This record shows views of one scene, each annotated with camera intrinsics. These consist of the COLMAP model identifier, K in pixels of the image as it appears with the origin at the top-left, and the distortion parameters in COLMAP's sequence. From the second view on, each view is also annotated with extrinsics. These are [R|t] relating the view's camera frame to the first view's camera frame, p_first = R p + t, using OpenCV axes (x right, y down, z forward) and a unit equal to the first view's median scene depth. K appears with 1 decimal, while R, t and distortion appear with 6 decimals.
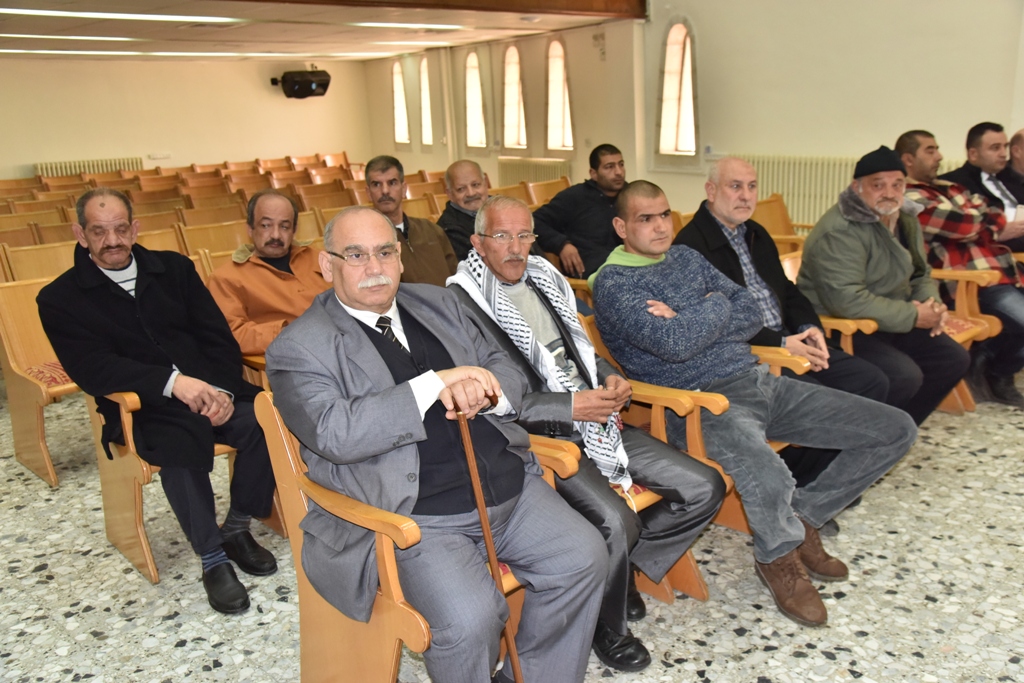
lens RADIAL K [[948.7, 0, 509.7], [0, 948.7, 334.2], [0, 0, 1]] dist [0.042714, 0.000000]
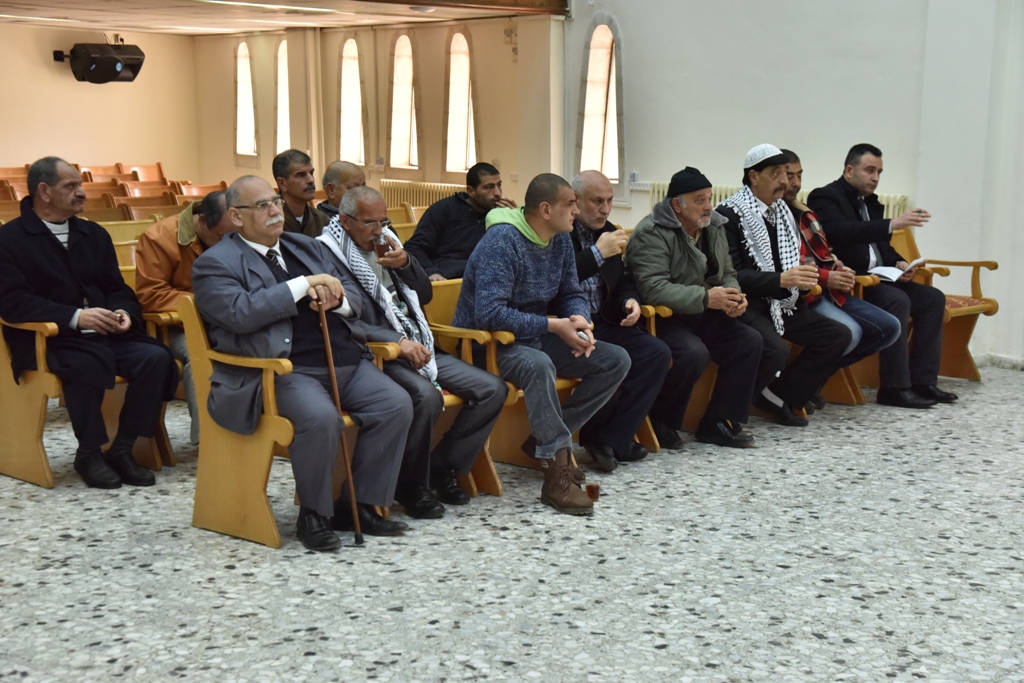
lens RADIAL K [[1752.7, 0, 515.1], [0, 1752.7, 337.1], [0, 0, 1]] dist [0.395052, 0.000000]
pose [[0.997543, 0.041735, 0.056272, 0.025749], [-0.035338, 0.993276, -0.110249, 0.106258], [-0.060495, 0.107990, 0.992310, -0.454898]]
